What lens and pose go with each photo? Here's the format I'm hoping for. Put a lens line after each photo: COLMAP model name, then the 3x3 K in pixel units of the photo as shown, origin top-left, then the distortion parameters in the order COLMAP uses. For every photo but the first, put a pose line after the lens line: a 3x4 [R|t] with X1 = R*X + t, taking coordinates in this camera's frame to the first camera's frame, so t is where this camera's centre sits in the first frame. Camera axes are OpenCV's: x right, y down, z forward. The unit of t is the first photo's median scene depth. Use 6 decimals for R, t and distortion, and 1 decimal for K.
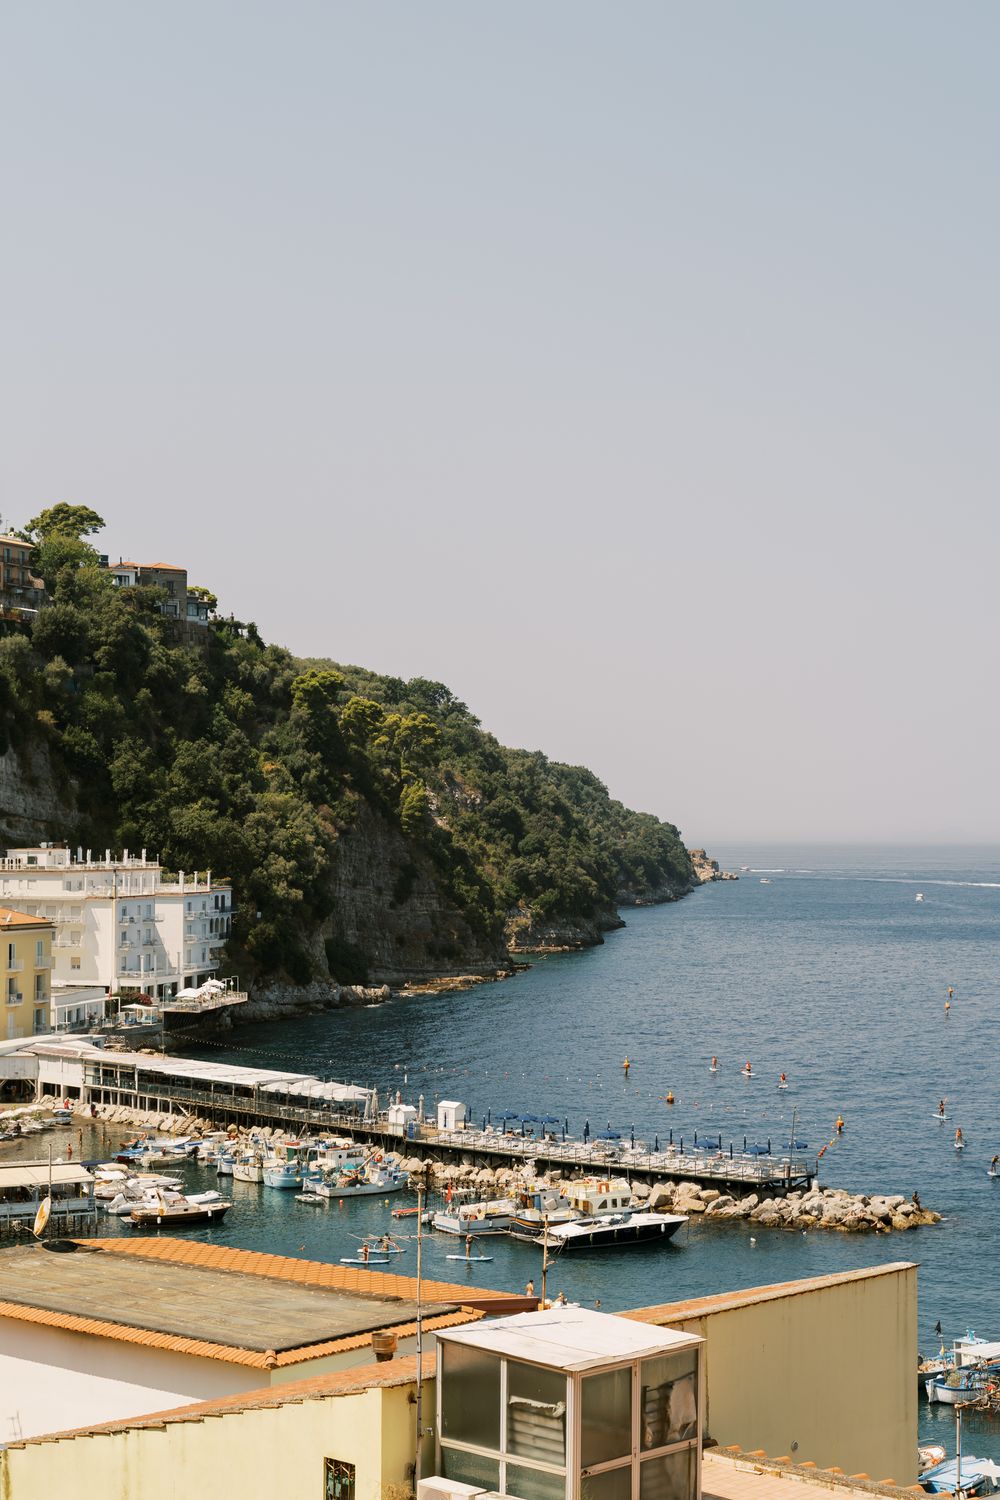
lens RADIAL K [[2396.7, 0, 500.0], [0, 2396.7, 750.0], [0, 0, 1]] dist [0.013285, 0.039487]
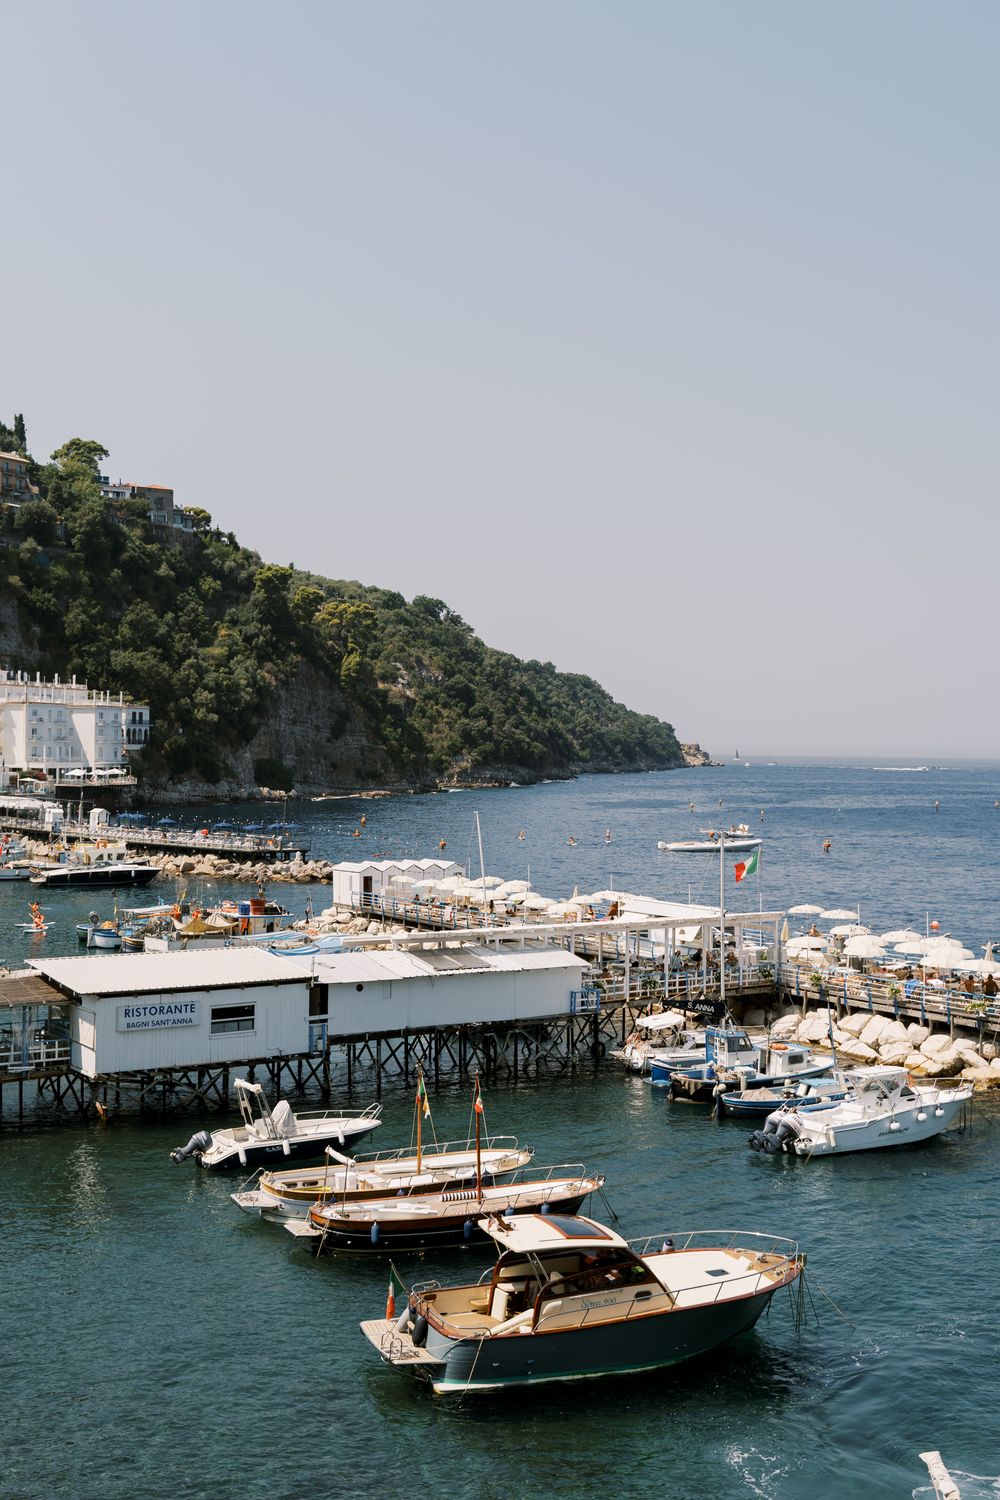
lens RADIAL K [[1717.4, 0, 500.0], [0, 1717.4, 750.0], [0, 0, 1]] dist [0.000964, 0.000629]
pose [[0.997236, 0.009894, -0.073633, 0.128086], [-0.007501, 0.999437, 0.032708, 0.039419], [0.073916, -0.032065, 0.996749, 0.038821]]
